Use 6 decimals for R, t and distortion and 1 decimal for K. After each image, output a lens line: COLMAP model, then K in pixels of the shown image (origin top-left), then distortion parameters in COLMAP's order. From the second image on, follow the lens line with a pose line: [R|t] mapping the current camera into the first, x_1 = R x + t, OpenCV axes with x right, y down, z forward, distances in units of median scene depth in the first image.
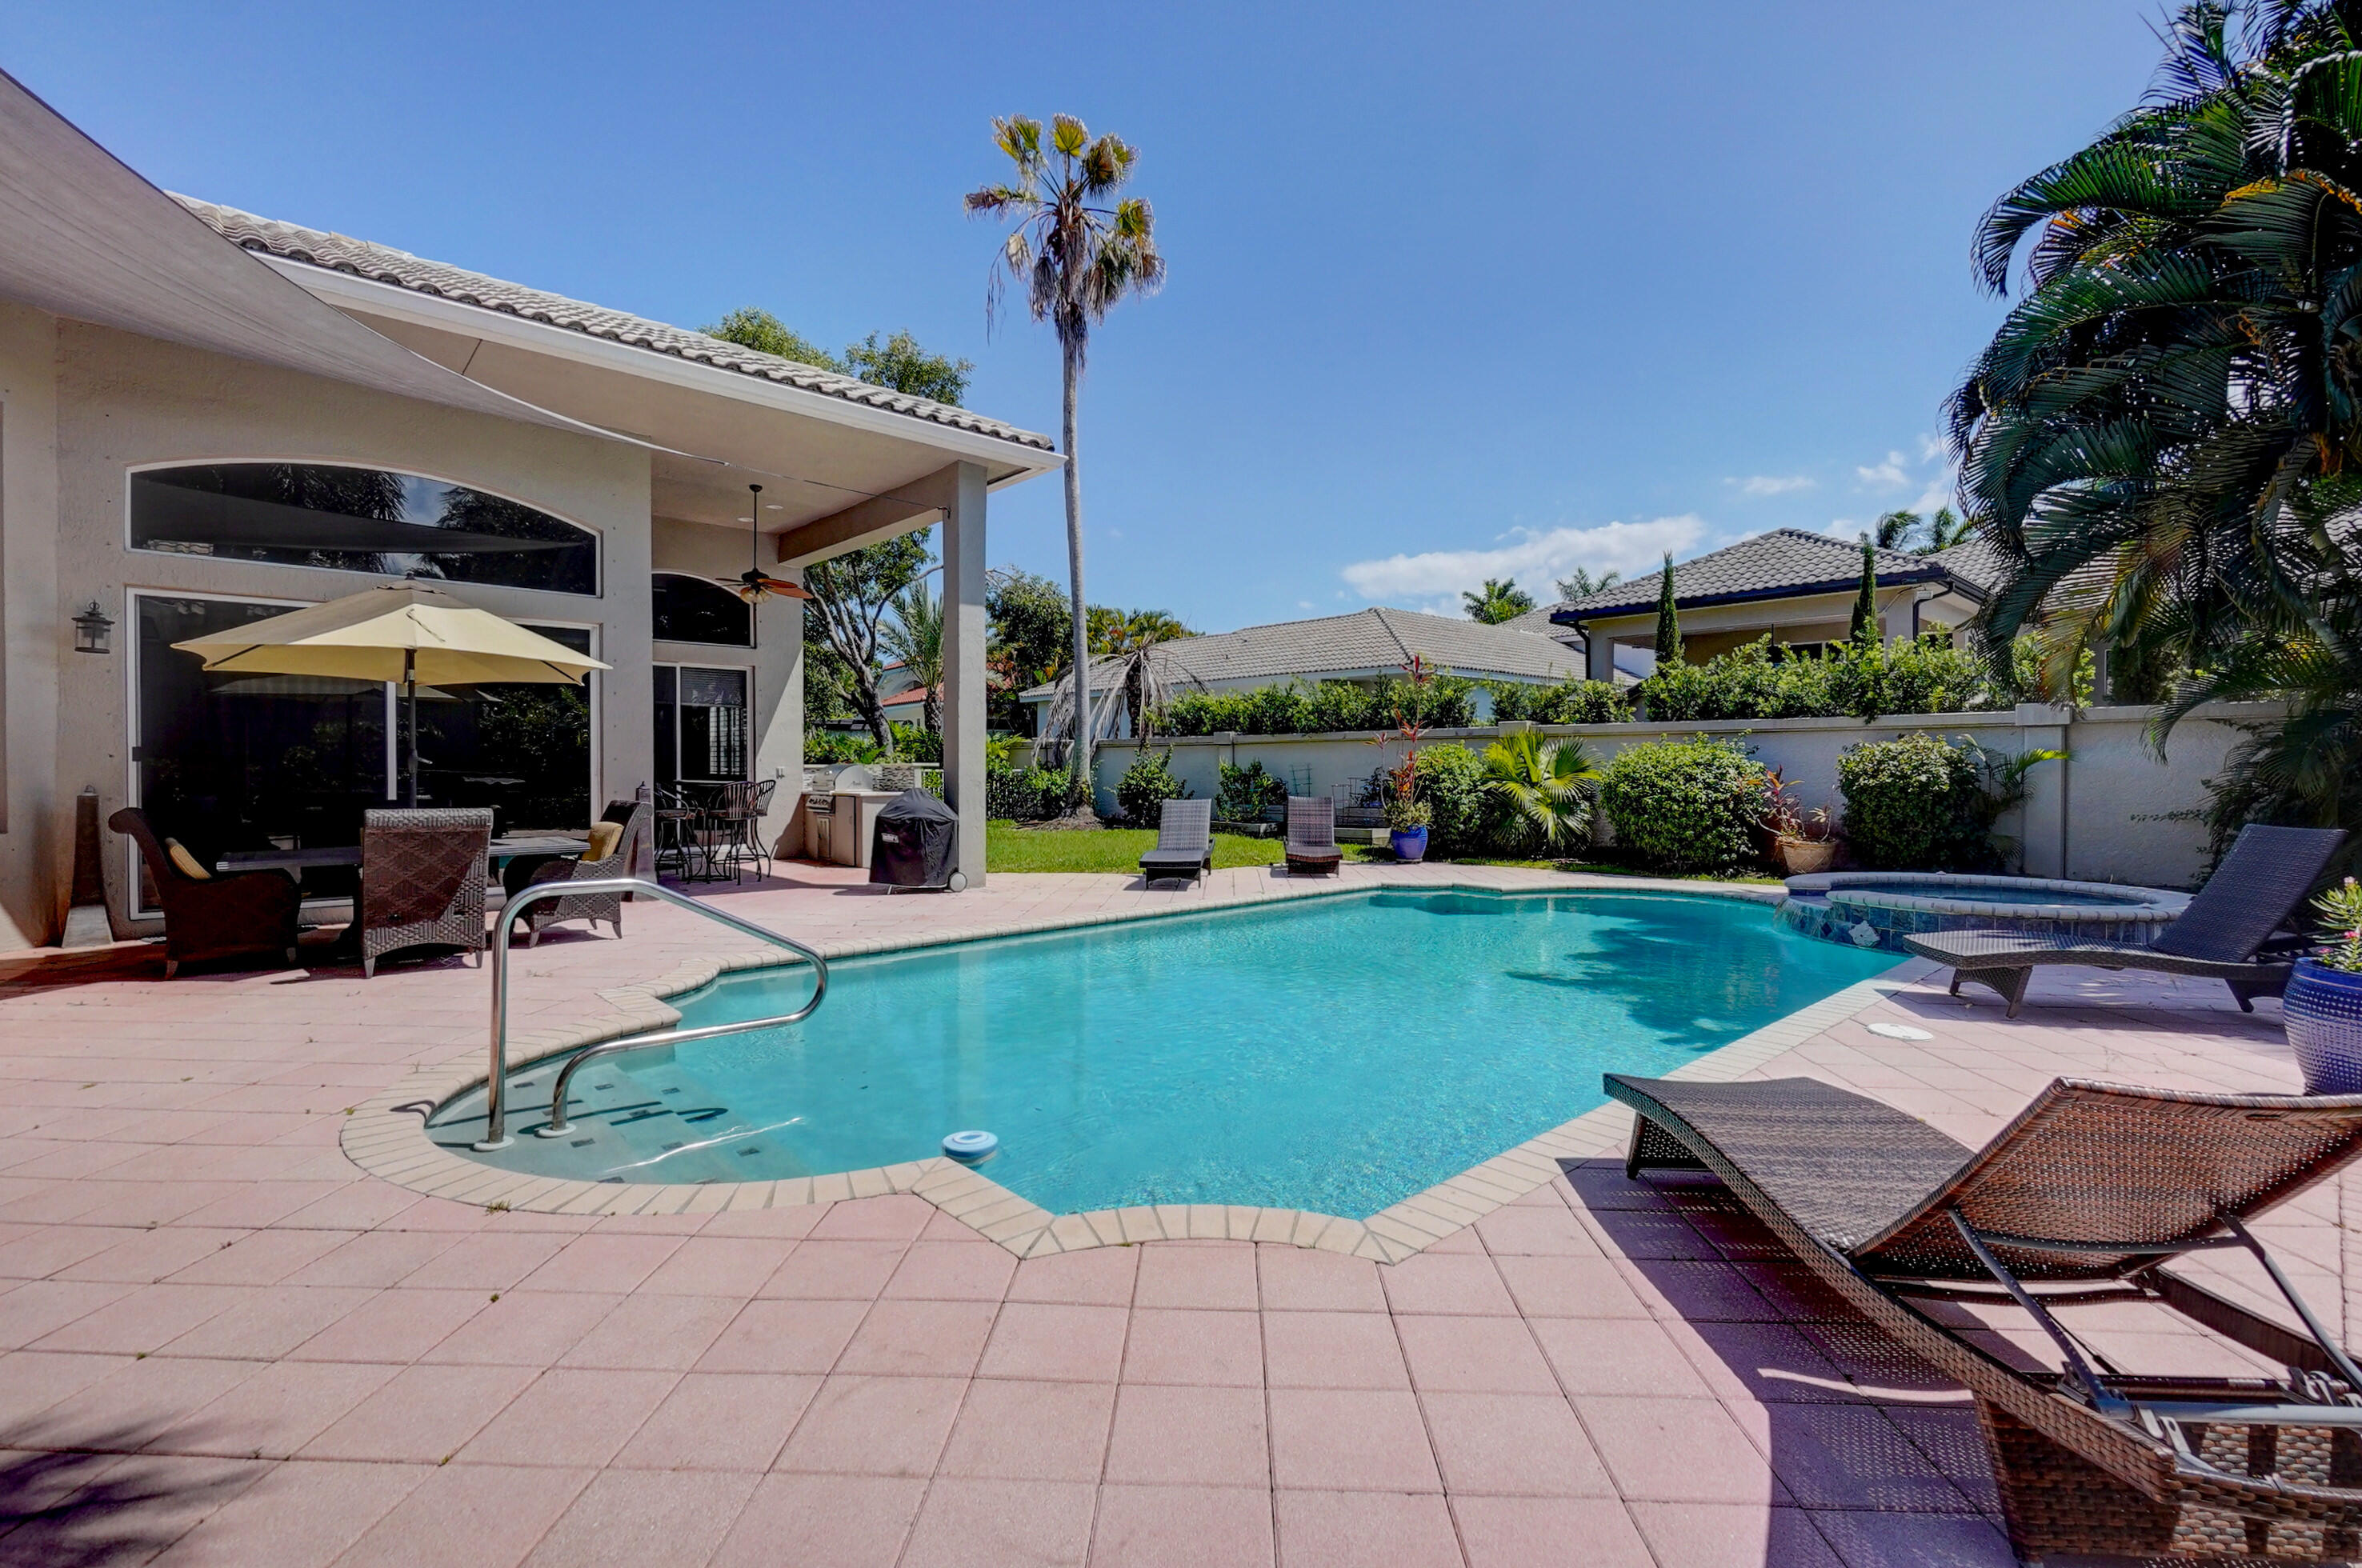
lens RADIAL K [[1057.8, 0, 1188.5], [0, 1057.8, 767.0], [0, 0, 1]] dist [0.014759, 0.000149]
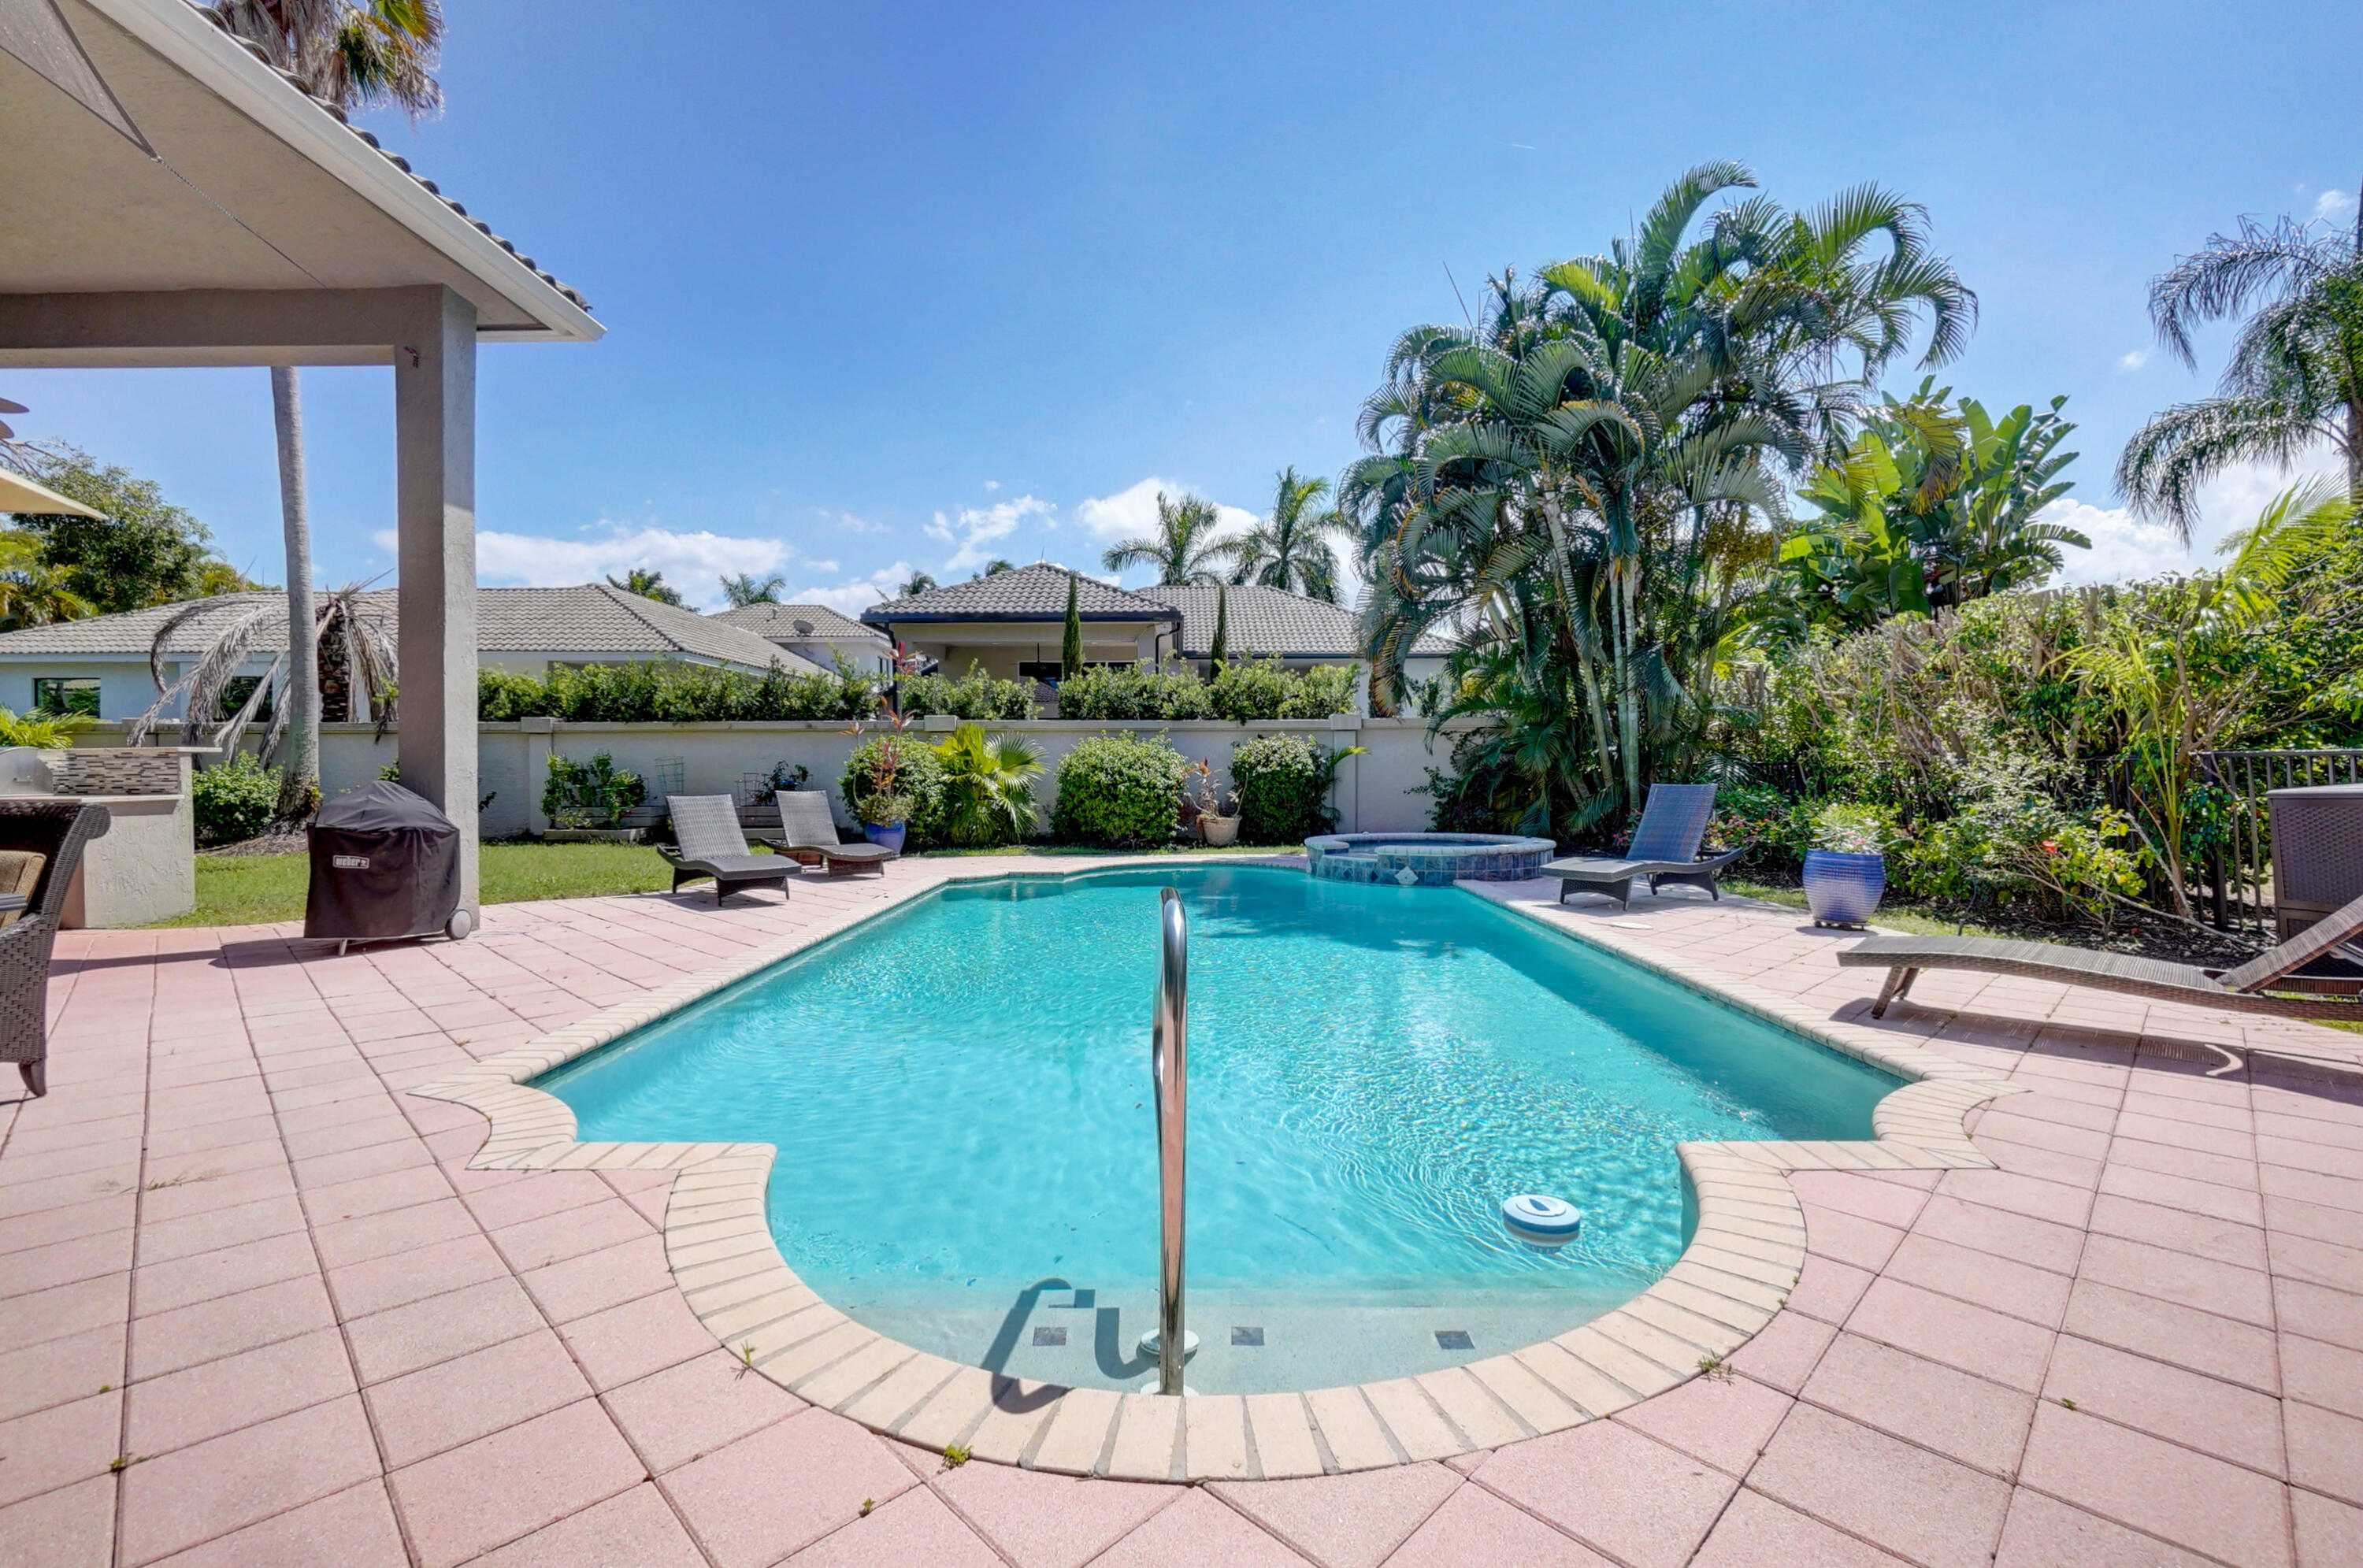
lens RADIAL K [[1025.1, 0, 1179.4], [0, 1025.1, 778.5], [0, 0, 1]] dist [-0.001843, -0.002620]
pose [[0.679319, -0.008231, 0.733797, -0.278381], [0.003242, 0.999961, 0.008216, 0.010866], [-0.733836, -0.003202, 0.679320, 0.172649]]
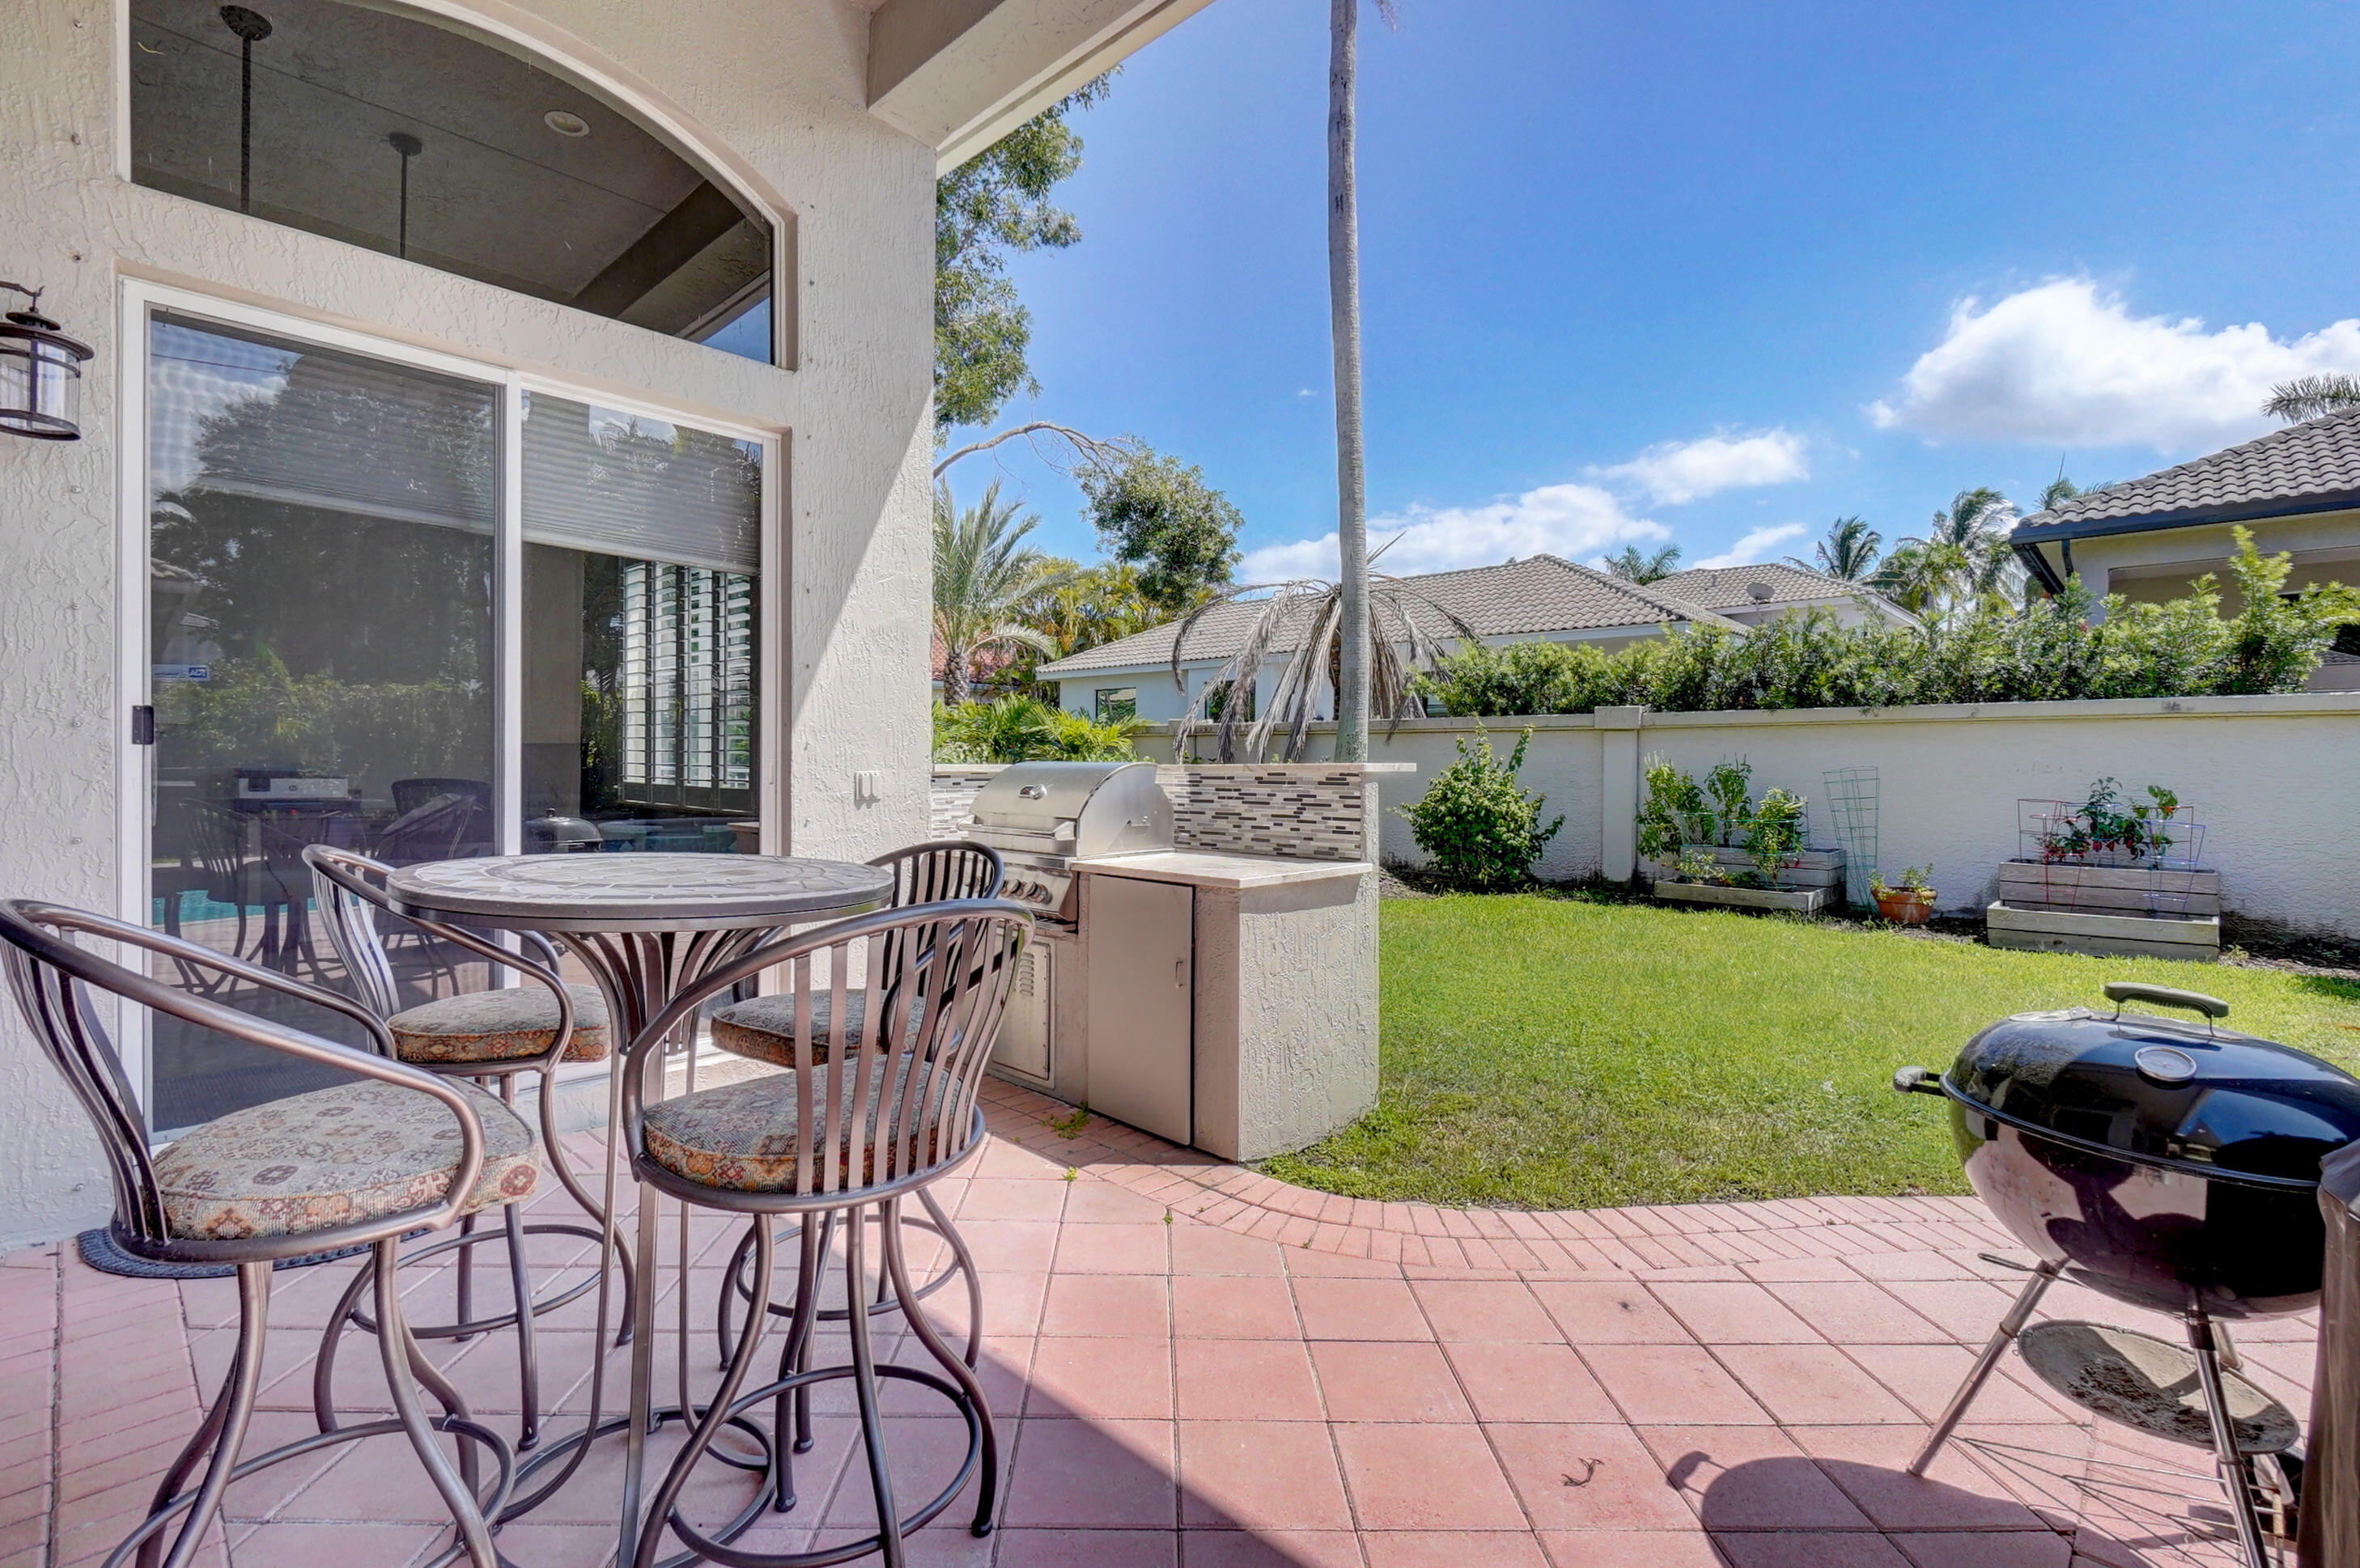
lens RADIAL K [[1056.9, 0, 1187.5], [0, 1056.9, 767.0], [0, 0, 1]] dist [0.014759, 0.000149]
pose [[0.996913, 0.007914, 0.078111, -0.307355], [-0.008052, 0.999967, 0.001453, -0.002078], [-0.078097, -0.002077, 0.996944, 0.663597]]
